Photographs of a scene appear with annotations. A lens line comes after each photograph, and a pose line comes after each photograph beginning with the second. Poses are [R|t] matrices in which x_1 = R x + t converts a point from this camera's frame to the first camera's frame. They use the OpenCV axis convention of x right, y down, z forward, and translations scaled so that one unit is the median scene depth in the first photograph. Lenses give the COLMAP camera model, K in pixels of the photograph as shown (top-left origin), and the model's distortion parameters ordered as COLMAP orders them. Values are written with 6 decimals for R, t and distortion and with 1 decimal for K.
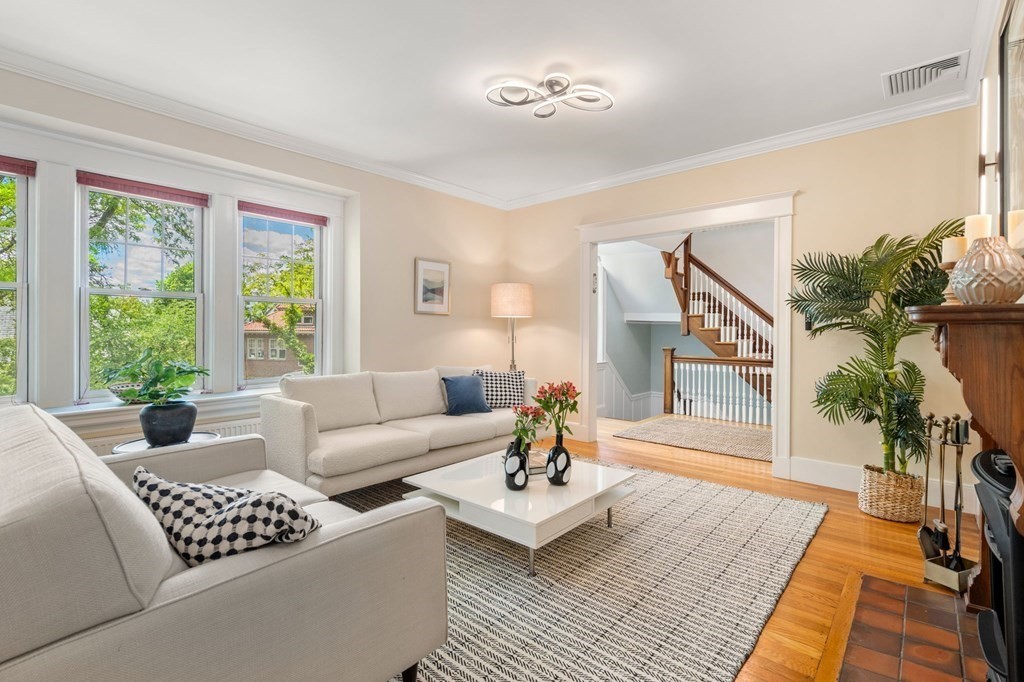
lens RADIAL K [[472.2, 0, 510.9], [0, 472.2, 336.8], [0, 0, 1]] dist [-0.003035, -0.000305]
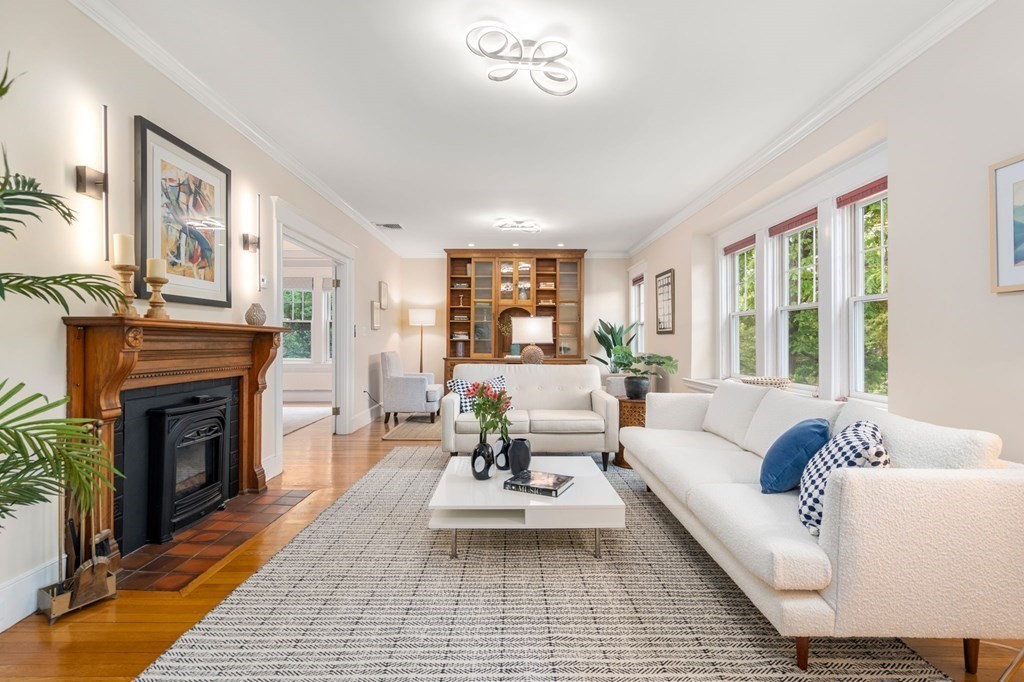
lens RADIAL K [[472.2, 0, 513.4], [0, 472.2, 339.7], [0, 0, 1]] dist [-0.003035, -0.000305]
pose [[-0.752927, -0.003847, -0.658093, 0.887159], [-0.005087, 0.999987, -0.000026, -0.014352], [0.658084, 0.003328, -0.752937, 2.223117]]
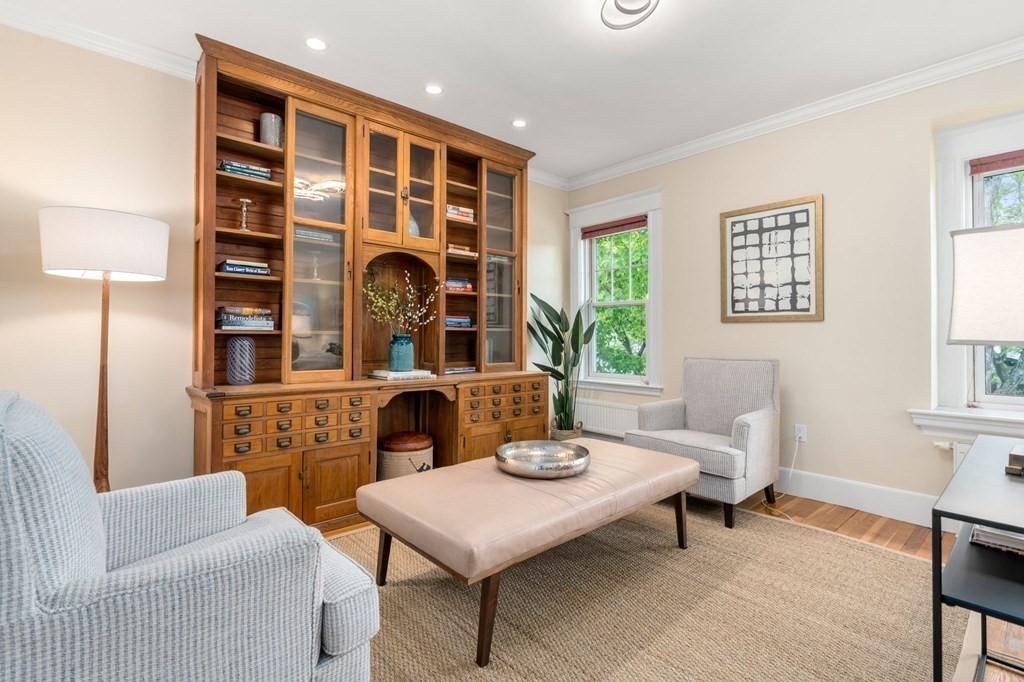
lens RADIAL K [[472.2, 0, 511.3], [0, 472.2, 334.0], [0, 0, 1]] dist [-0.003035, -0.000305]
pose [[-0.117136, -0.003771, -0.993109, 0.645987], [-0.003357, 0.999989, -0.003401, -0.011998], [0.993110, 0.002936, -0.117148, 1.672530]]
